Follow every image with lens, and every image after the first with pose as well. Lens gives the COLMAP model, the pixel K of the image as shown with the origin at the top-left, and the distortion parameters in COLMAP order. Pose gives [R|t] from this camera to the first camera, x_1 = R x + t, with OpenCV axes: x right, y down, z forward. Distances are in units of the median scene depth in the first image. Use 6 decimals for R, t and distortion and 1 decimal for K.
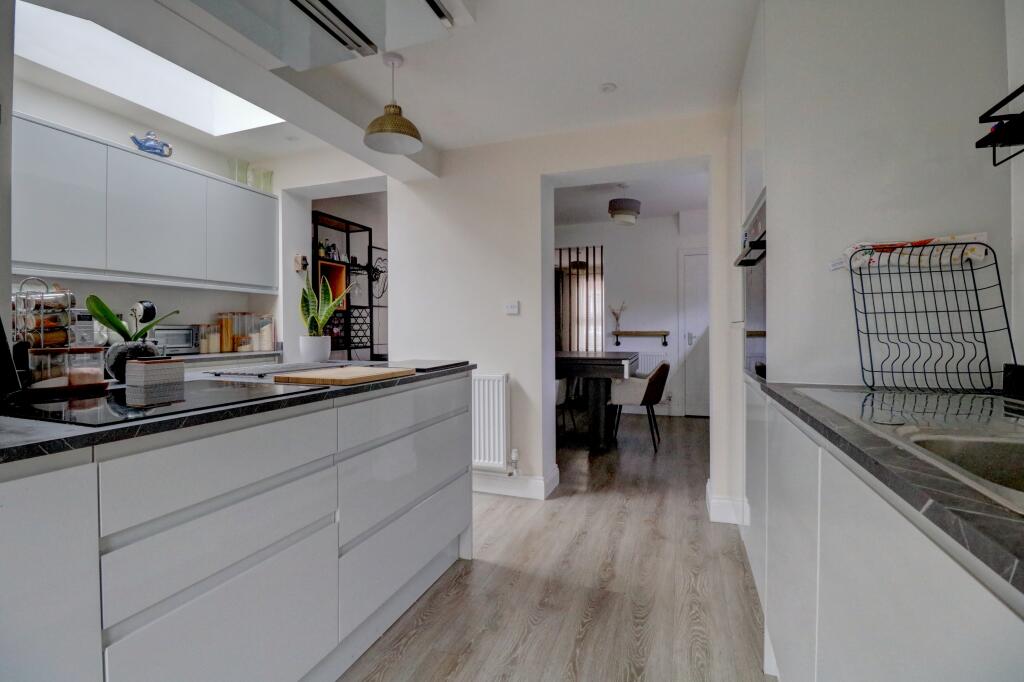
lens RADIAL K [[476.2, 0, 509.3], [0, 476.2, 327.3], [0, 0, 1]] dist [-0.001590, -0.000306]
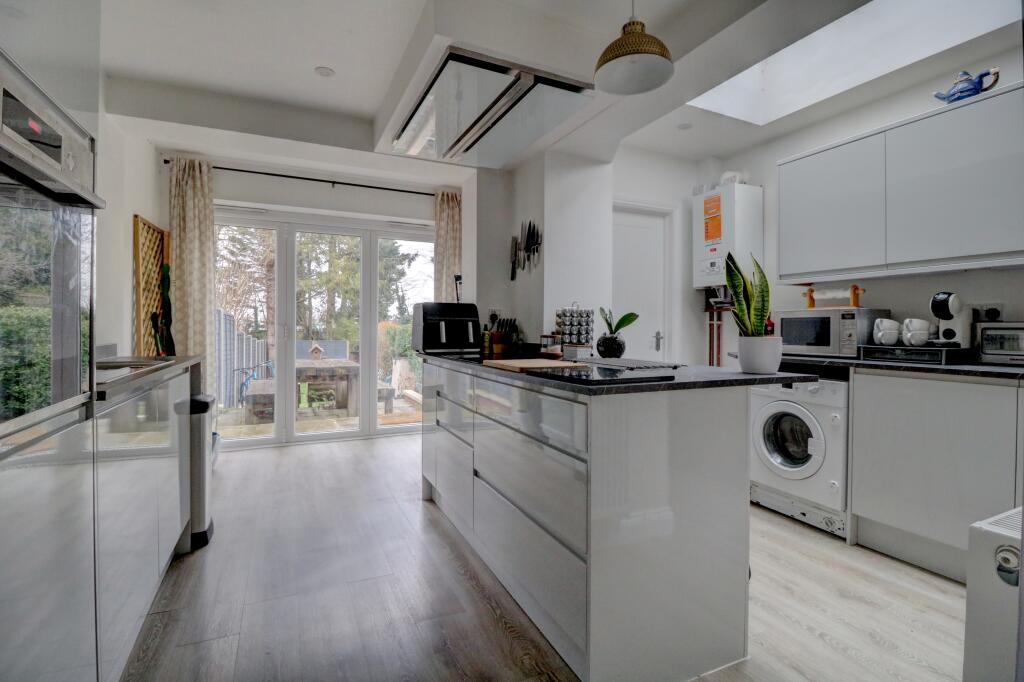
lens RADIAL K [[476.2, 0, 509.3], [0, 476.2, 327.3], [0, 0, 1]] dist [-0.001590, -0.000306]
pose [[-0.697691, 0.004642, -0.716384, 0.150260], [-0.002344, 0.999959, 0.008761, -0.001249], [0.716395, 0.007792, -0.697651, 0.490736]]
